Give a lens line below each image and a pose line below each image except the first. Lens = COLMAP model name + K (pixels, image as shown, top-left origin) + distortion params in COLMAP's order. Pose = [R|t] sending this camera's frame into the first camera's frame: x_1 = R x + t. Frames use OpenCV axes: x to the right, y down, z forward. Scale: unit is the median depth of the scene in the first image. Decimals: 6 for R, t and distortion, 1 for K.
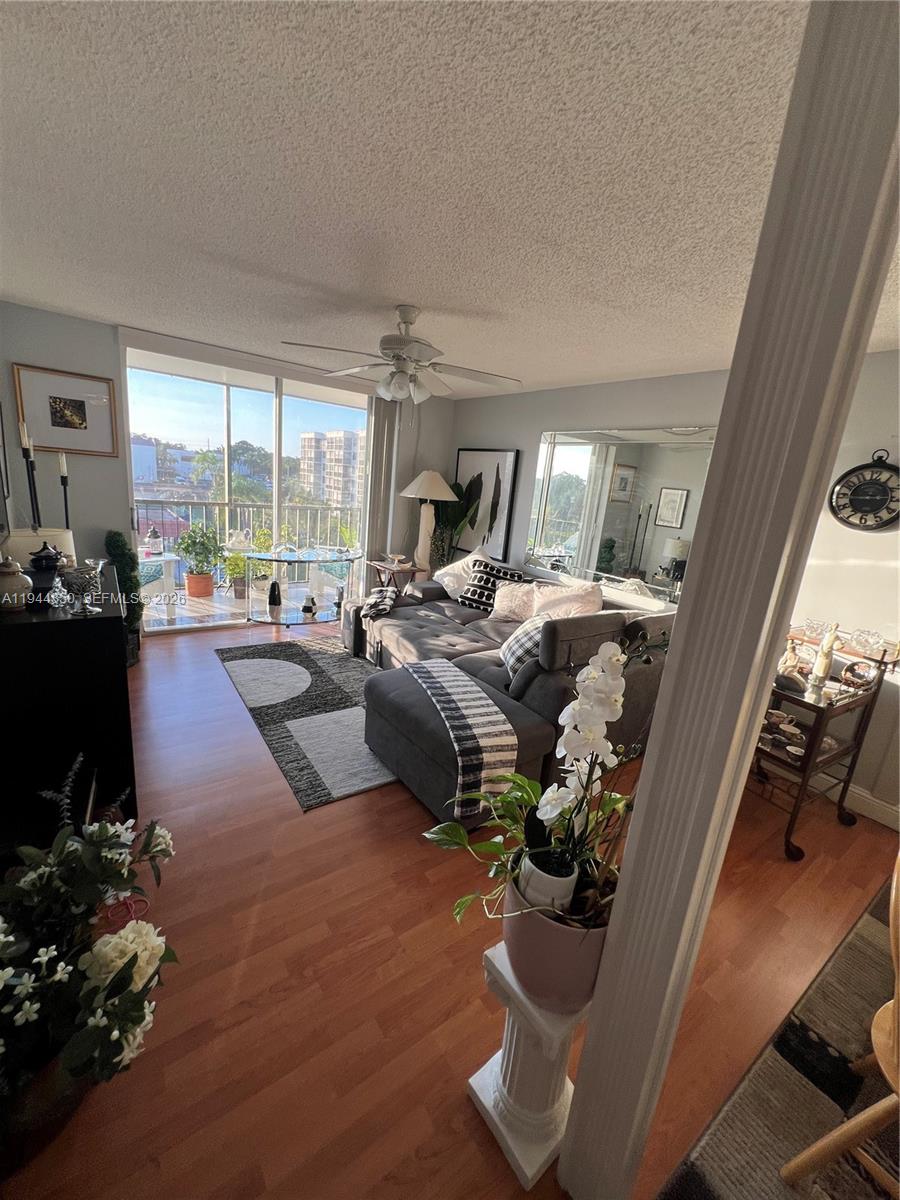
lens RADIAL K [[478.9, 0, 450.0], [0, 478.9, 600.0], [0, 0, 1]] dist [-0.001488, 0.000462]
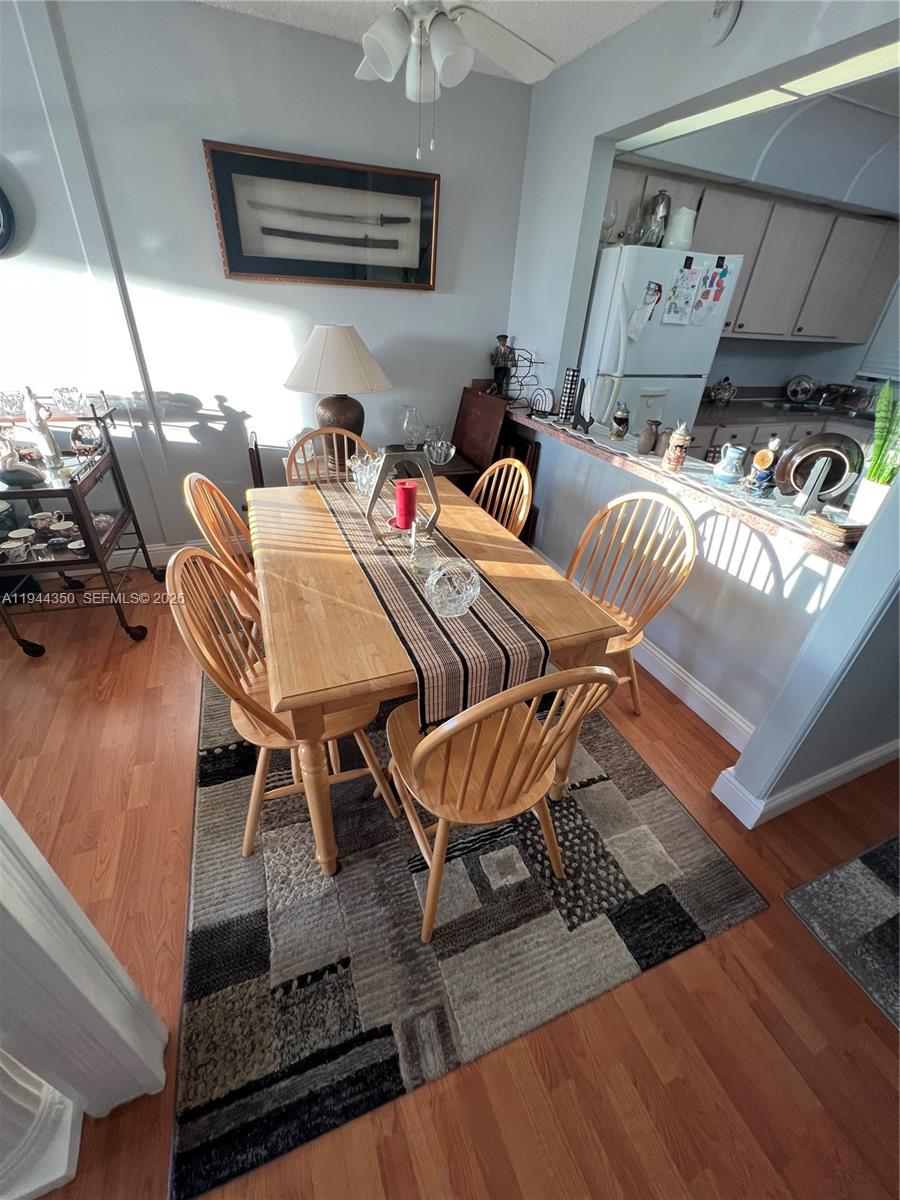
lens RADIAL K [[478.9, 0, 450.0], [0, 478.9, 600.0], [0, 0, 1]] dist [-0.001488, 0.000462]
pose [[0.240430, -0.585221, 0.774409, 0.116565], [0.207371, 0.810361, 0.548008, 0.044434], [-0.948257, 0.028832, 0.316193, 0.038642]]
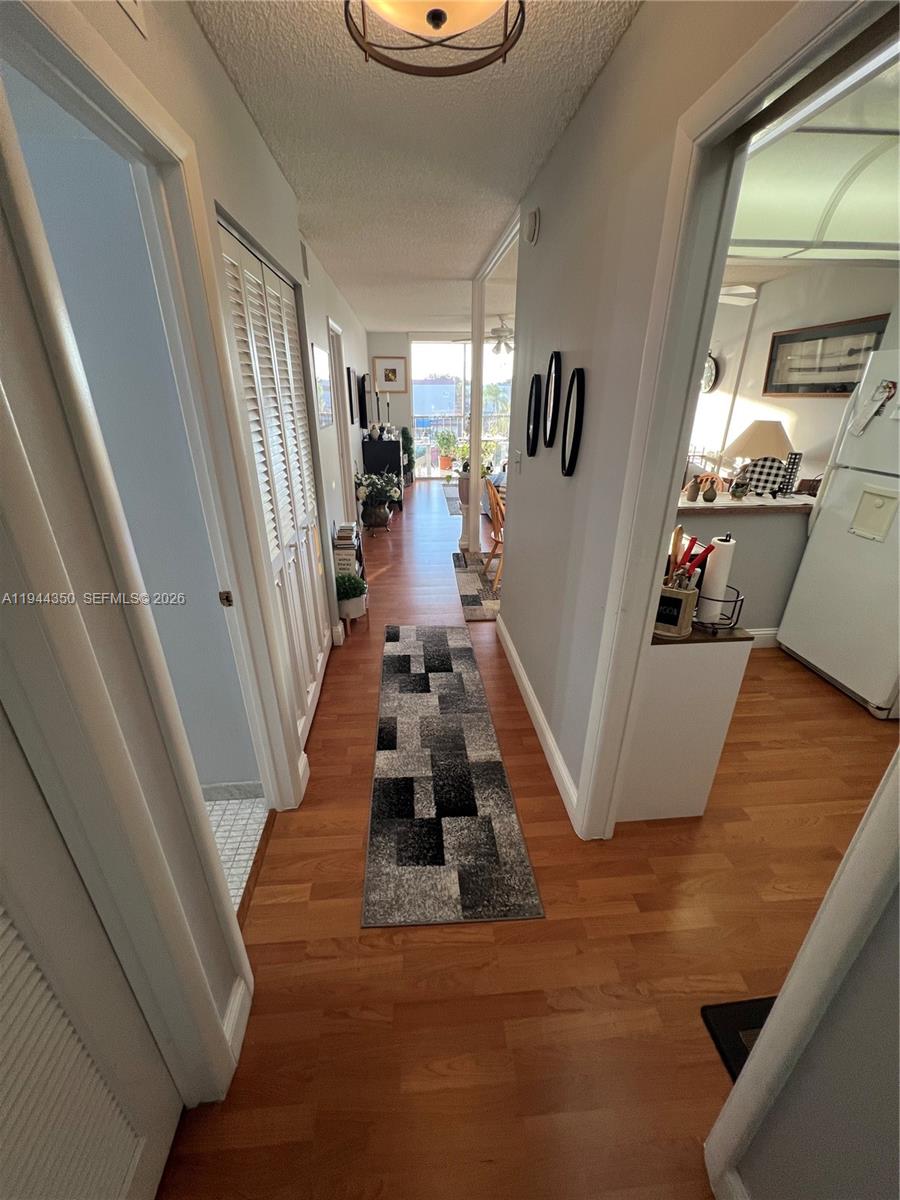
lens RADIAL K [[478.9, 0, 450.0], [0, 478.9, 600.0], [0, 0, 1]] dist [-0.001488, 0.000462]
pose [[0.850099, 0.121138, -0.512502, 1.096201], [-0.047458, 0.986846, 0.154538, 0.448270], [0.524481, -0.107050, 0.844666, -1.319325]]
